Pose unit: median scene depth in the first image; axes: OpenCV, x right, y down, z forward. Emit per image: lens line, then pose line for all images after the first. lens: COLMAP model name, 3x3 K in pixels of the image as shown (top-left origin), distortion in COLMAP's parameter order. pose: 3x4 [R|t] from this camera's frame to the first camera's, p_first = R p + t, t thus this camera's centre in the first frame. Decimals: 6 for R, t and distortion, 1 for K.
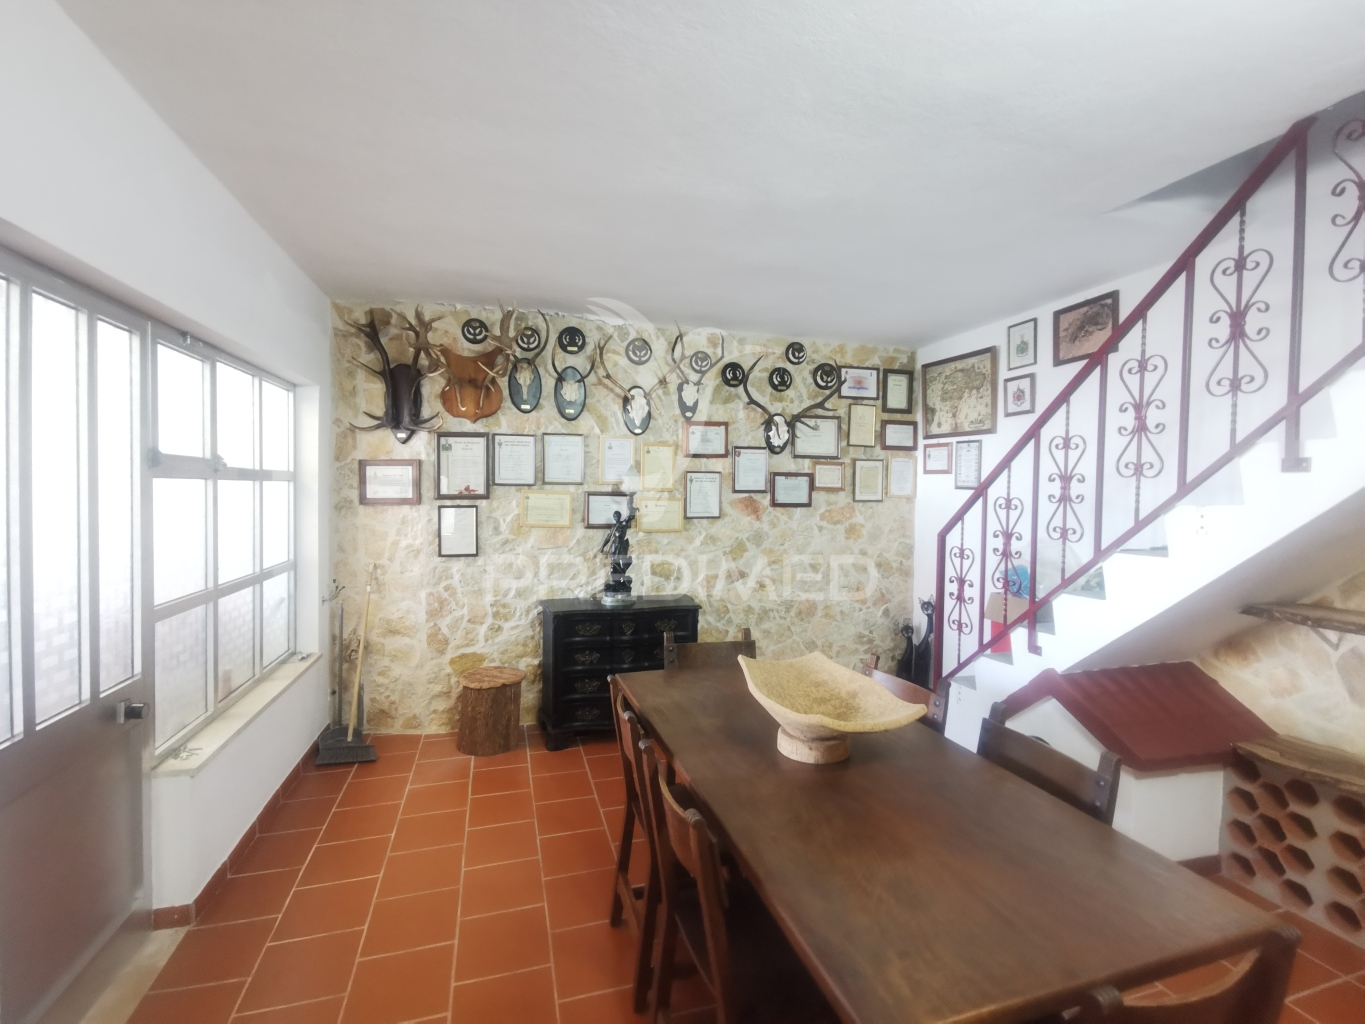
lens RADIAL K [[621.7, 0, 682.0], [0, 621.7, 510.4], [0, 0, 1]] dist [0.005578, -0.002671]
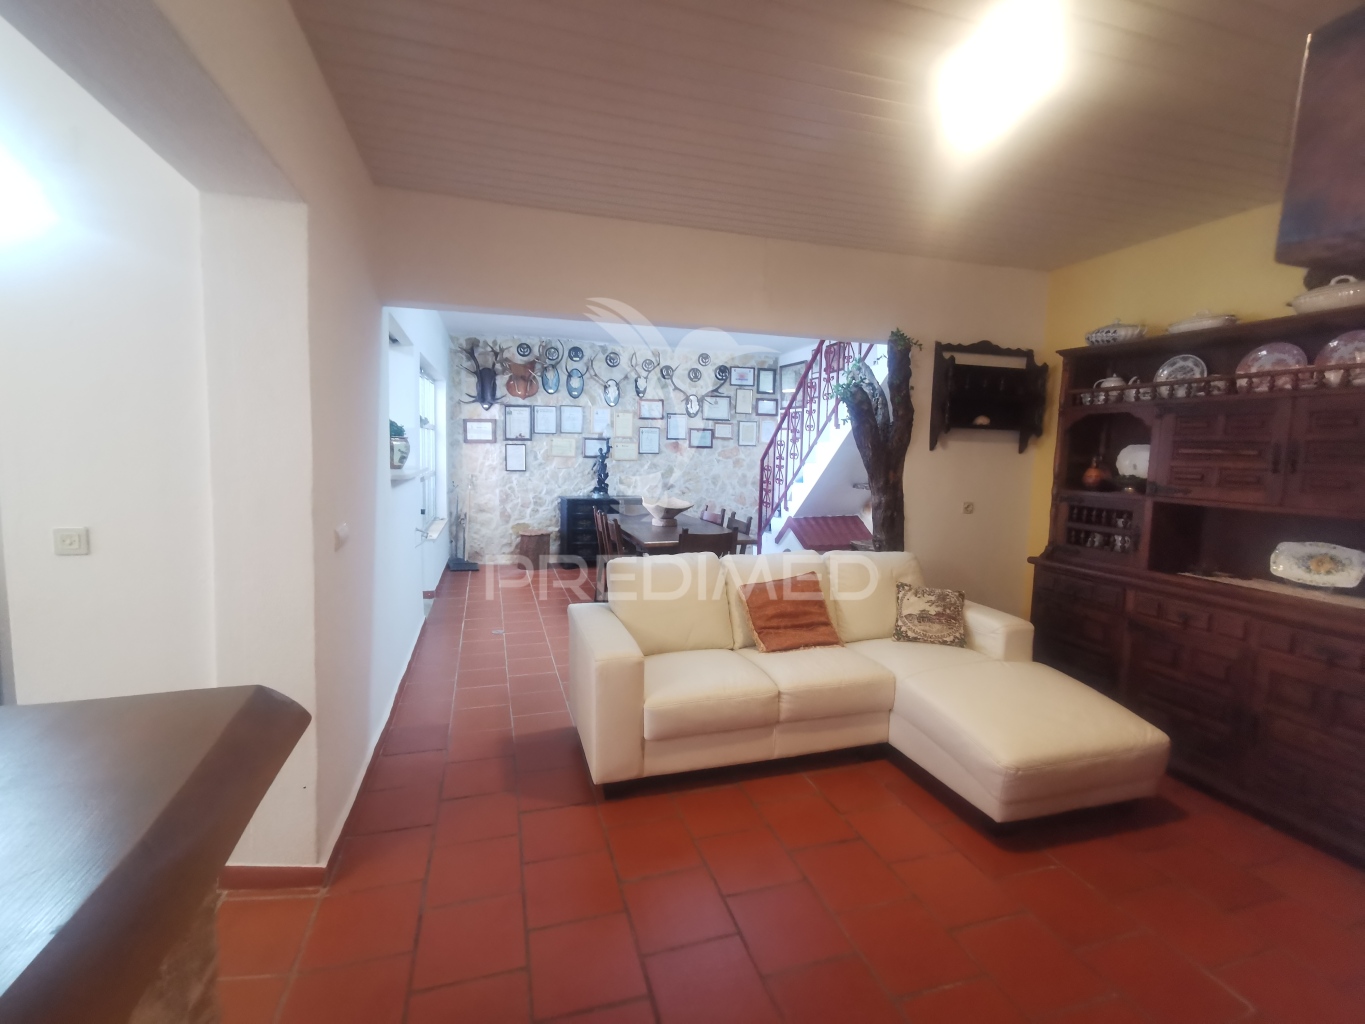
lens RADIAL K [[621.7, 0, 682.6], [0, 621.7, 507.4], [0, 0, 1]] dist [0.005578, -0.002671]
pose [[0.999926, 0.009394, 0.007792, 0.127990], [-0.009865, 0.997983, 0.062714, 0.058951], [-0.007187, -0.062787, 0.998001, -0.866237]]
